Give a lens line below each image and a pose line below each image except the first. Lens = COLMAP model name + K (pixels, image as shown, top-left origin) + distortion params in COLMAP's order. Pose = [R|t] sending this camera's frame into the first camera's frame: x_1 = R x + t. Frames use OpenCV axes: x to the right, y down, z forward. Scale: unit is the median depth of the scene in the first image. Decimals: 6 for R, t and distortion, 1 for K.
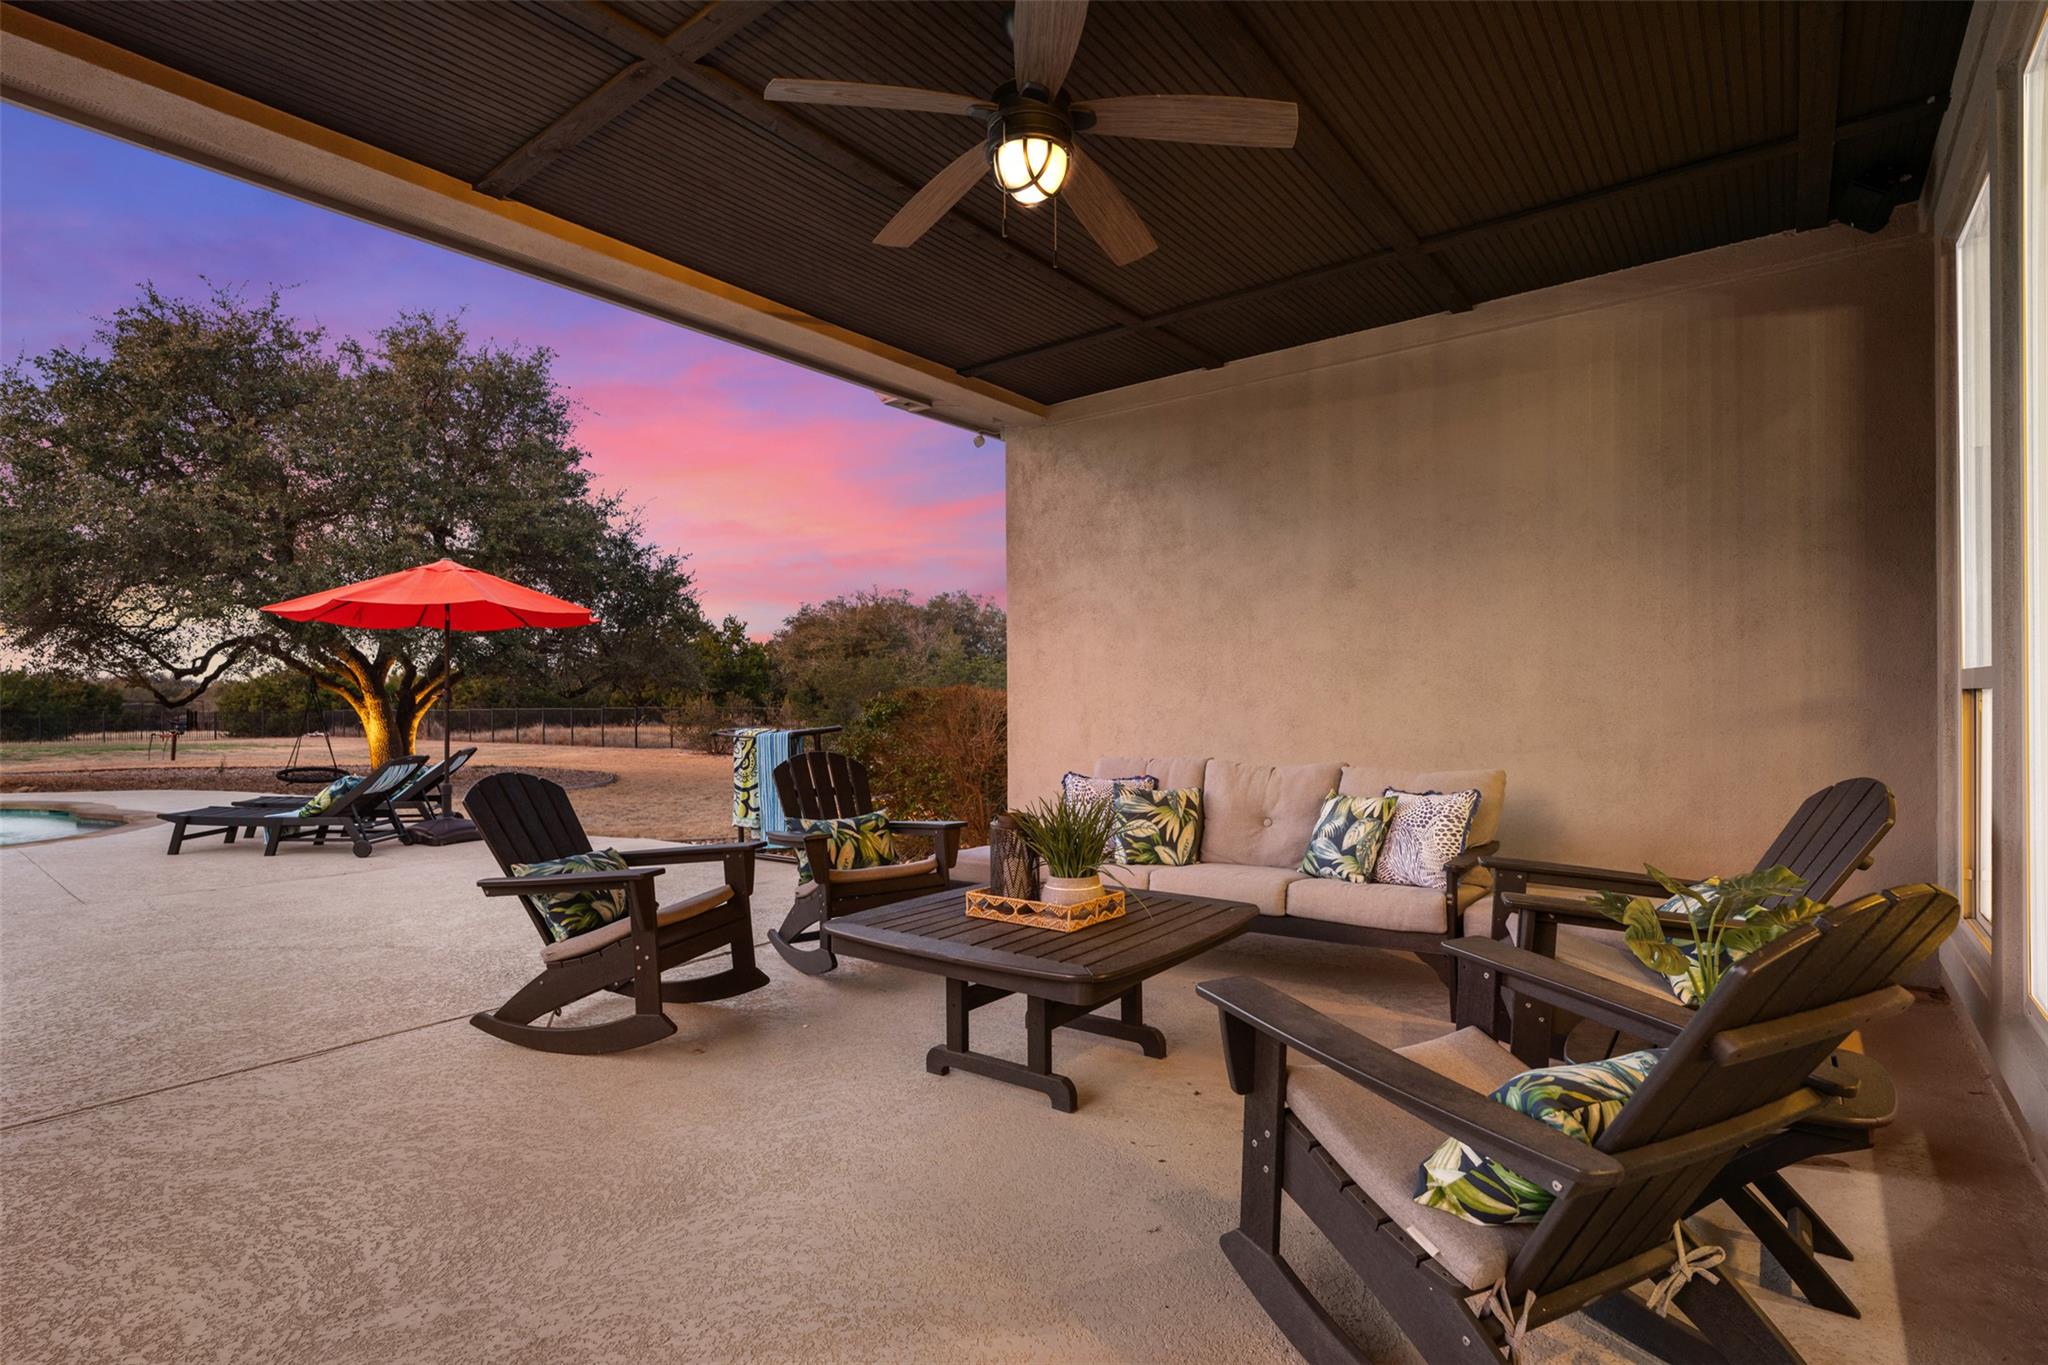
lens RADIAL K [[978.3, 0, 1026.0], [0, 978.3, 688.8], [0, 0, 1]] dist [-0.000491, -0.000191]
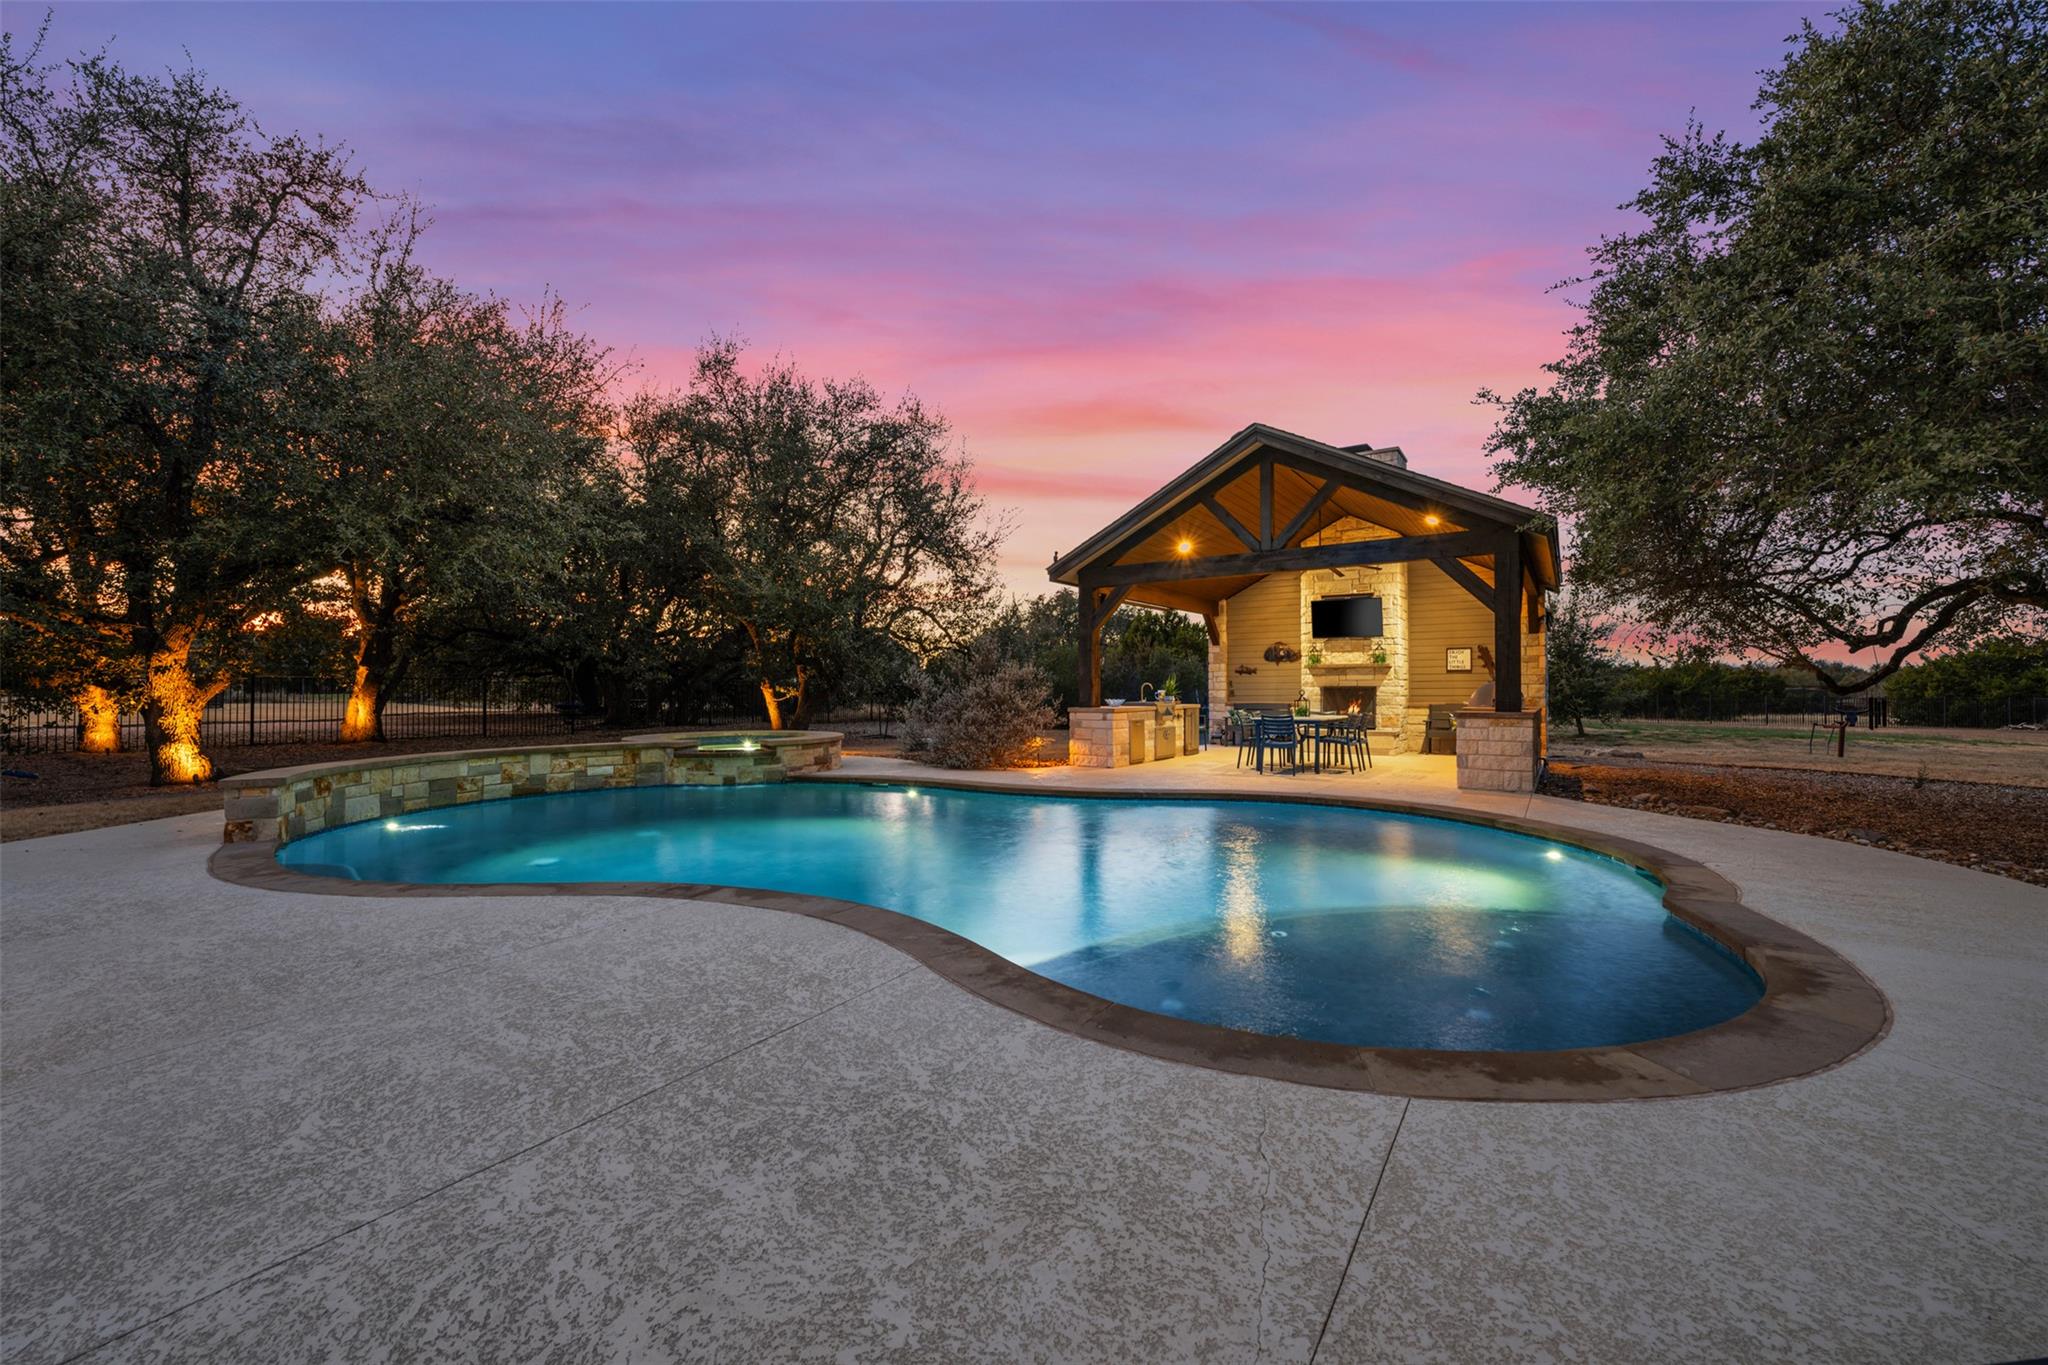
lens RADIAL K [[805.0, 0, 1030.0], [0, 805.0, 680.5], [0, 0, 1]] dist [-0.000528, 0.000302]
pose [[0.069880, -0.007167, -0.997530, -0.323676], [0.012300, 0.999904, -0.006322, 0.005712], [0.997480, -0.011828, 0.069961, 0.360061]]
